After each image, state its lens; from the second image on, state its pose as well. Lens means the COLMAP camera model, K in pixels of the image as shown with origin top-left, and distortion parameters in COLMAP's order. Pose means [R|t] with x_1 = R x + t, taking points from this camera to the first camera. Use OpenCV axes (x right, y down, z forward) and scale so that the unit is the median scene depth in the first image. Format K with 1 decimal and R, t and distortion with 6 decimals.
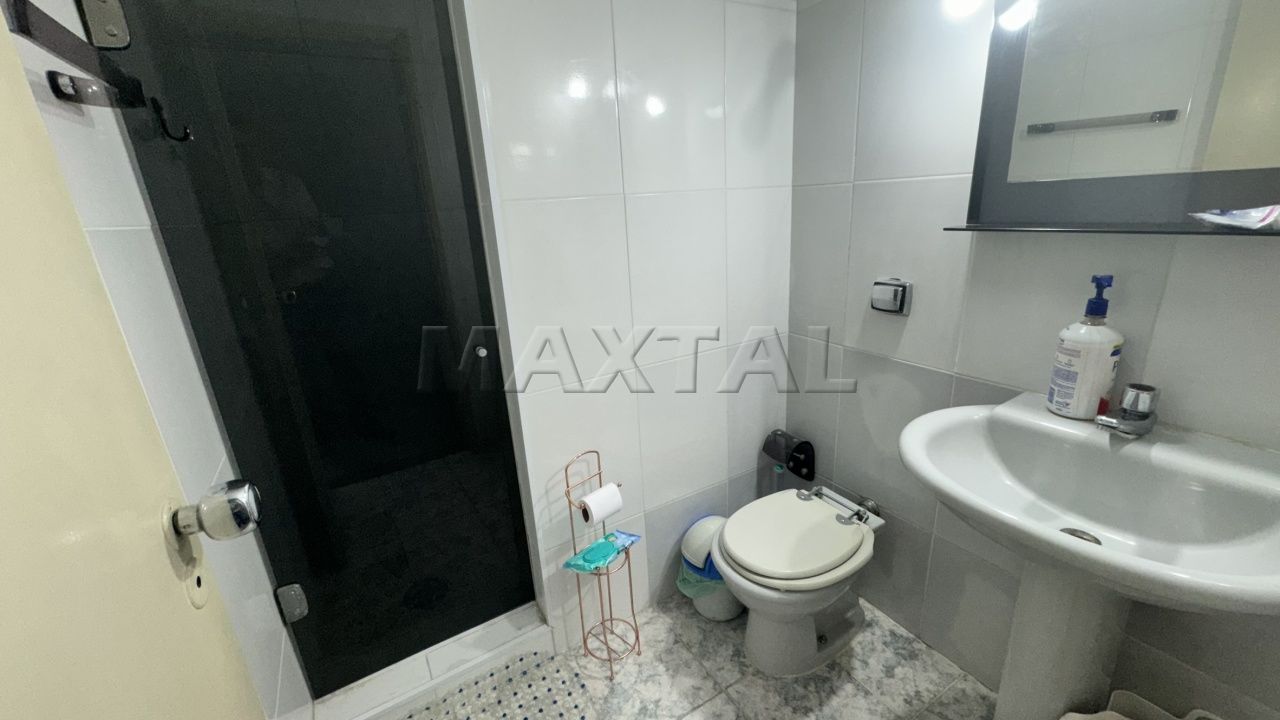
lens RADIAL K [[507.5, 0, 640.8], [0, 507.5, 360.2], [0, 0, 1]] dist [-0.001318, -0.000039]
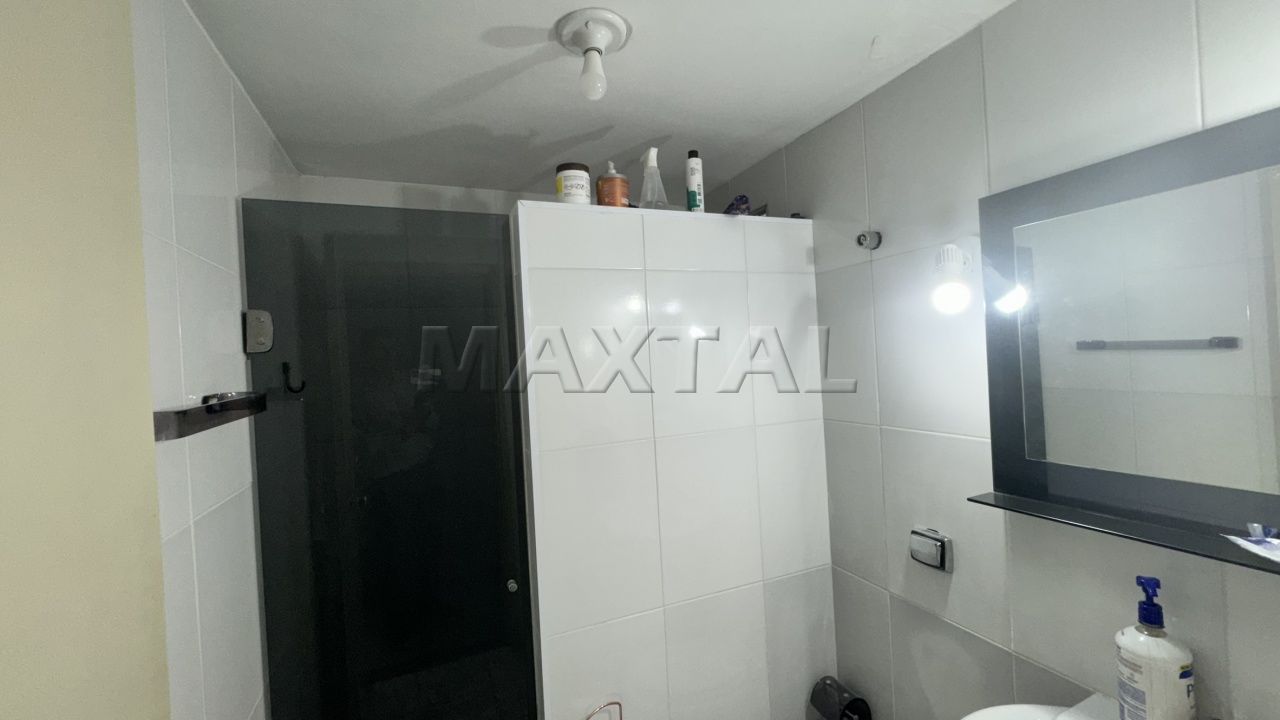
lens RADIAL K [[507.5, 0, 642.5], [0, 507.5, 360.5], [0, 0, 1]] dist [-0.001318, -0.000039]
pose [[0.990353, 0.003064, -0.138536, 0.088786], [-0.042776, 0.957689, -0.284609, -0.172005], [0.131802, 0.287789, 0.948581, -0.078057]]
